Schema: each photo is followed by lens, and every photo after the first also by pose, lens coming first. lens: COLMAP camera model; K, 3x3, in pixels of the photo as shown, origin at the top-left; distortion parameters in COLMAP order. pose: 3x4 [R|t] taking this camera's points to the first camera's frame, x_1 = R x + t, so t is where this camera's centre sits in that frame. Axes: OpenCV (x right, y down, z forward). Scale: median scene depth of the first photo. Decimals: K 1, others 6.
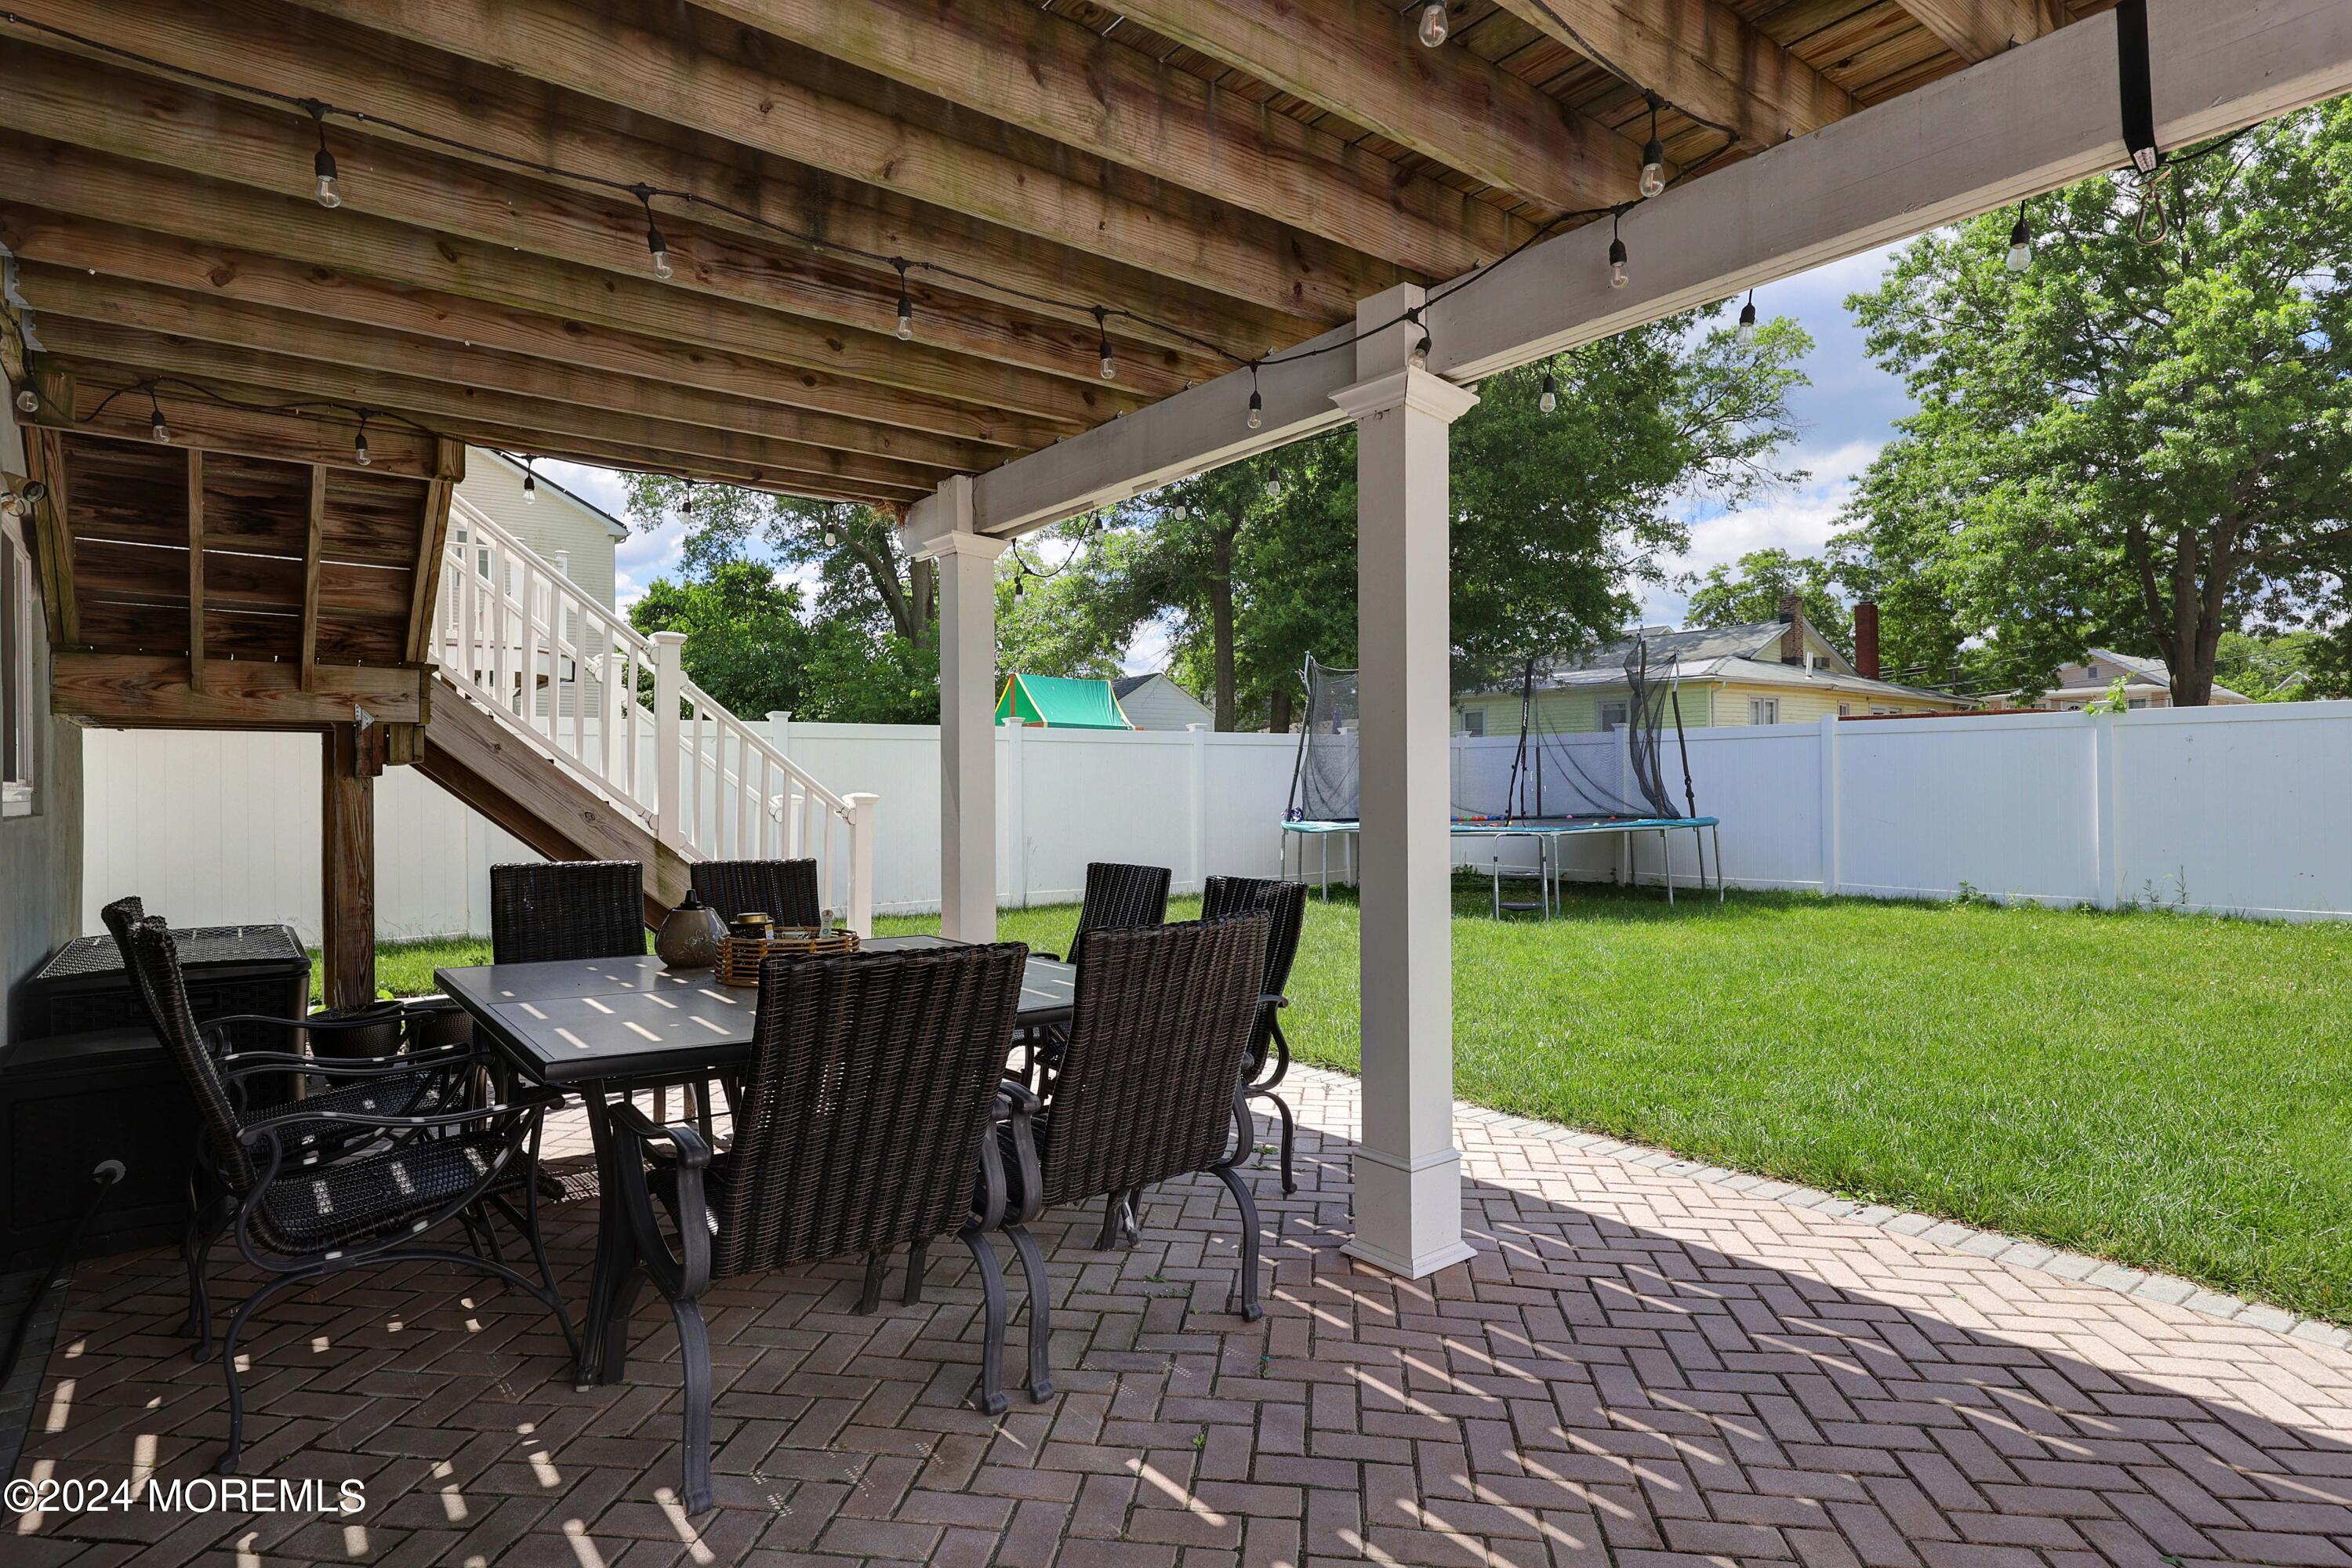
lens RADIAL K [[1230.2, 0, 1176.0], [0, 1230.2, 784.0], [0, 0, 1]] dist [0.000853, 0.000177]
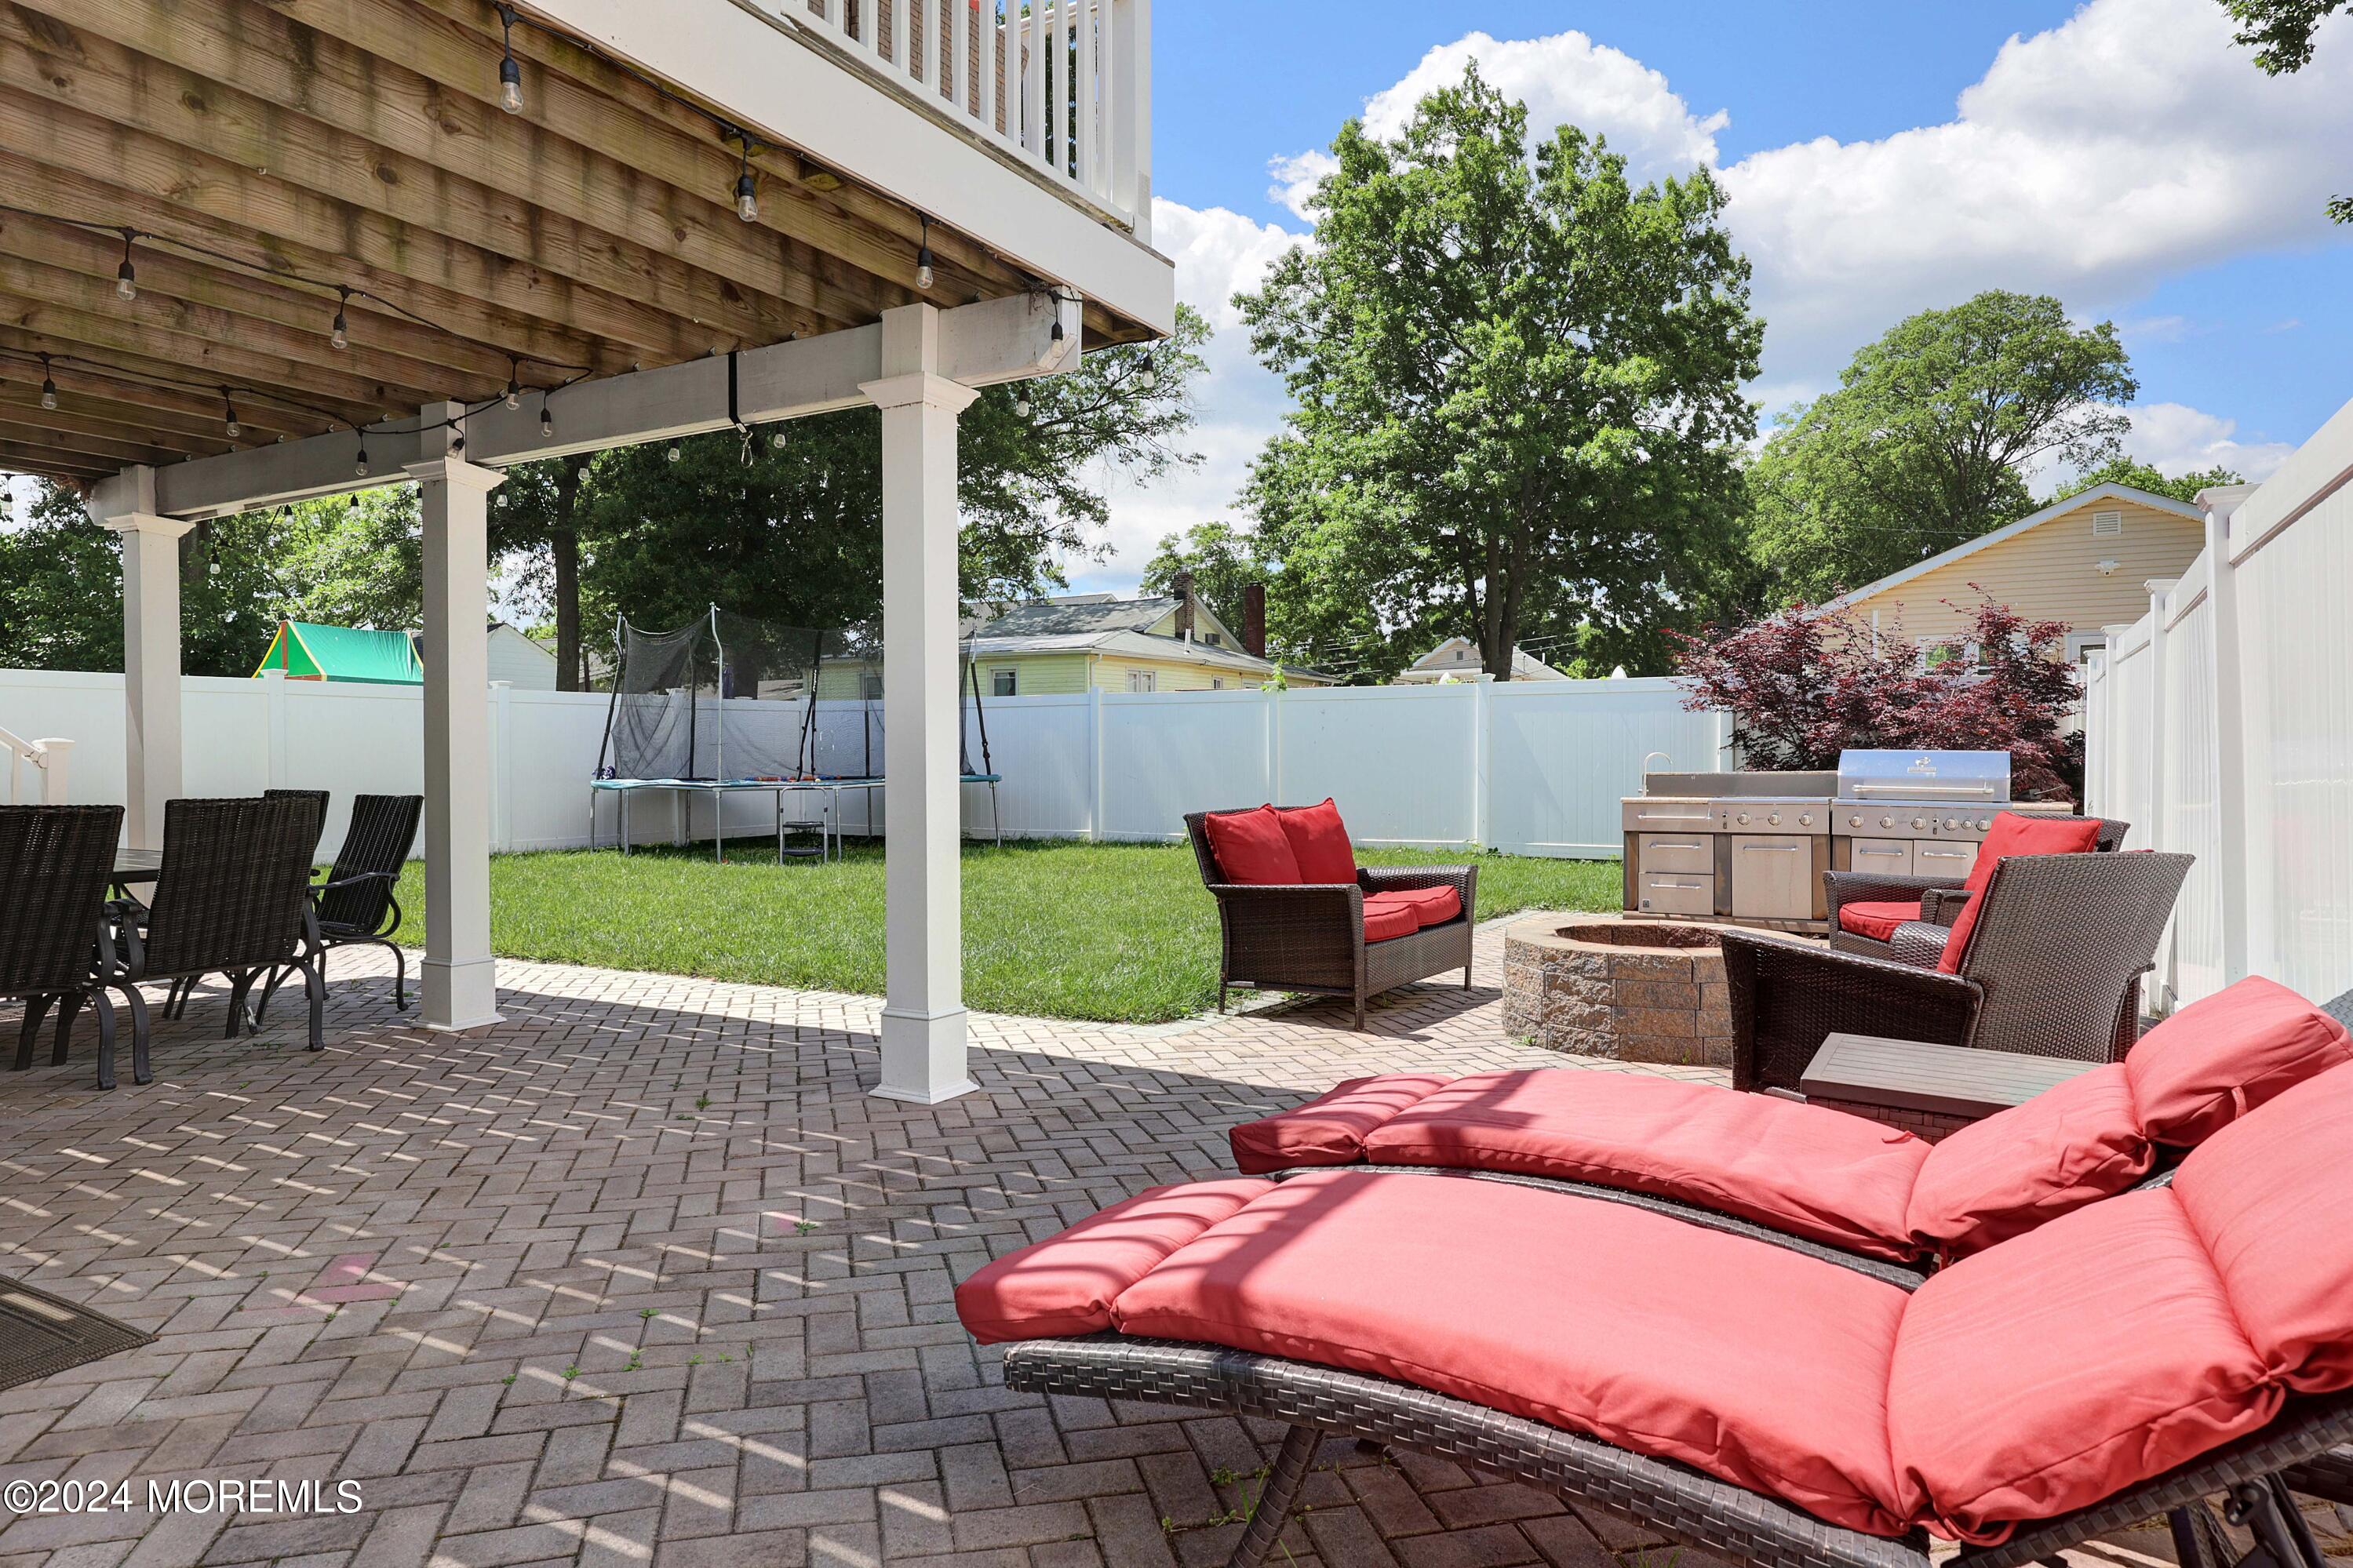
lens RADIAL K [[1405.7, 0, 1182.6], [0, 1405.7, 764.7], [0, 0, 1]] dist [-0.003800, 0.001339]
pose [[0.921548, 0.003296, 0.388250, 0.035949], [-0.005285, 0.999978, 0.004055, 0.004620], [-0.388228, -0.005789, 0.921545, -0.103209]]
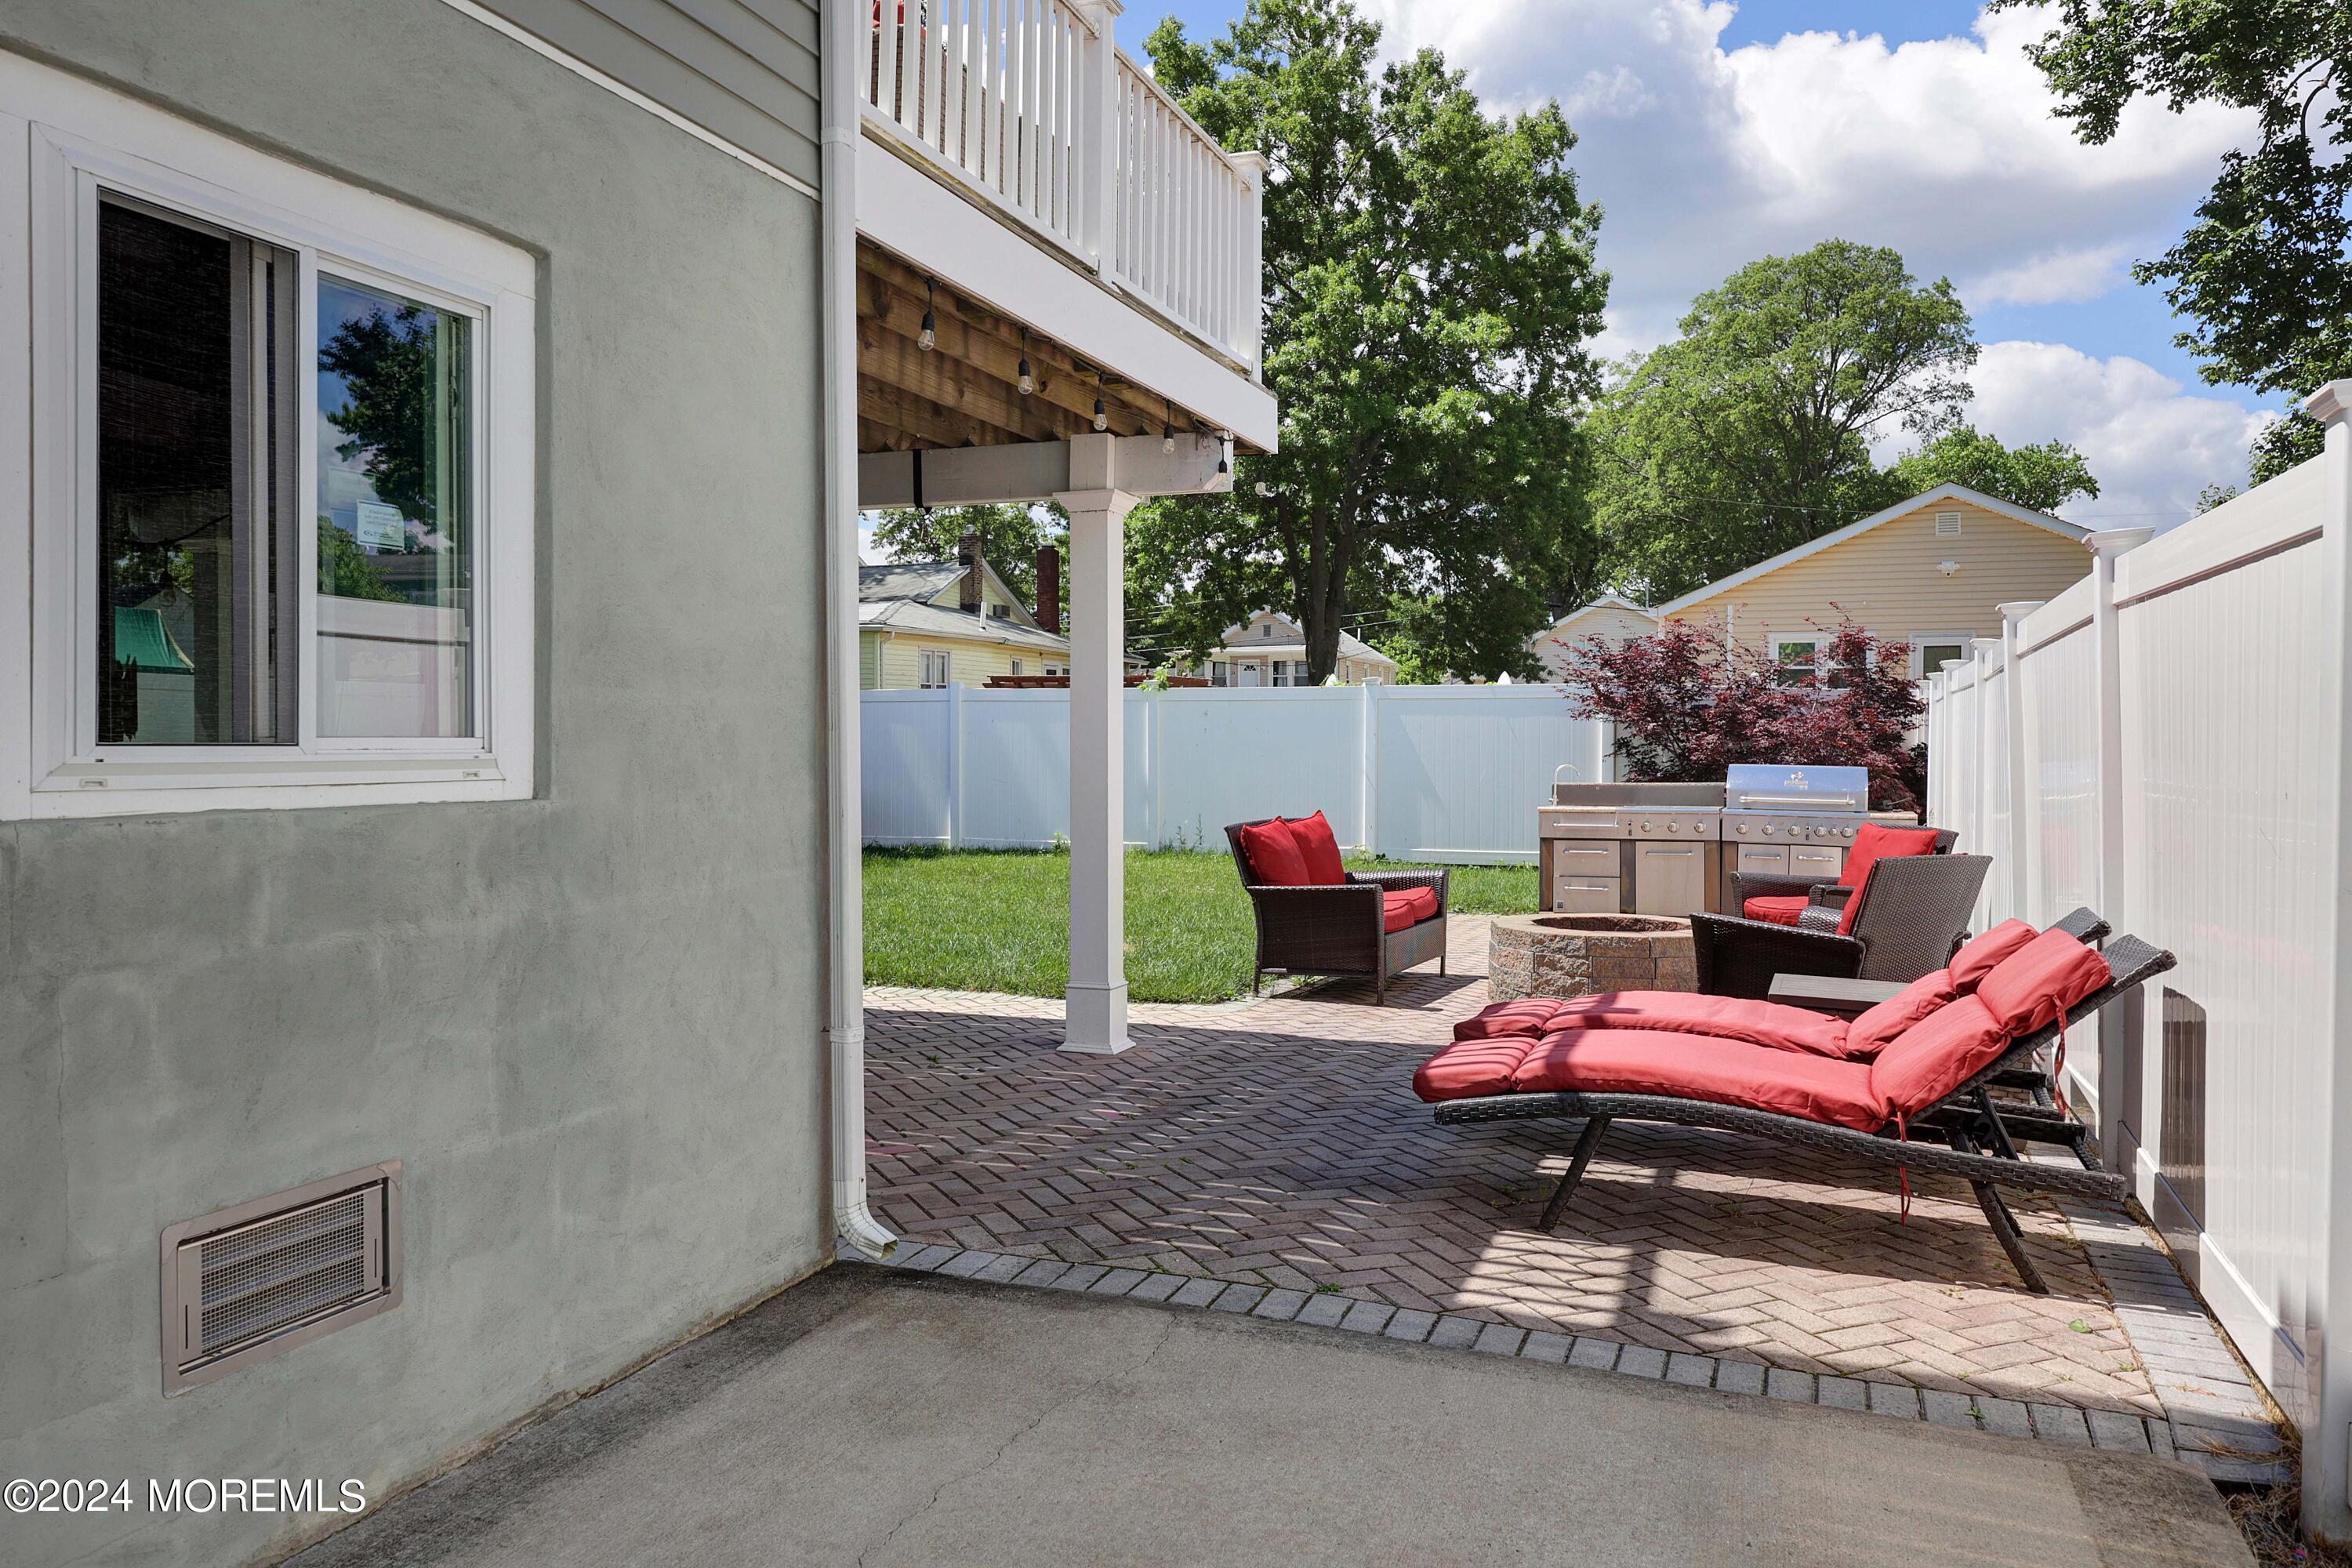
lens RADIAL K [[1740.3, 0, 1205.3], [0, 1740.3, 734.4], [0, 0, 1]] dist [-0.001438, 0.005212]
pose [[0.838277, 0.012454, 0.545103, -0.047342], [-0.010516, 0.999922, -0.006673, -0.000976], [-0.545144, -0.000138, 0.838343, -0.160378]]
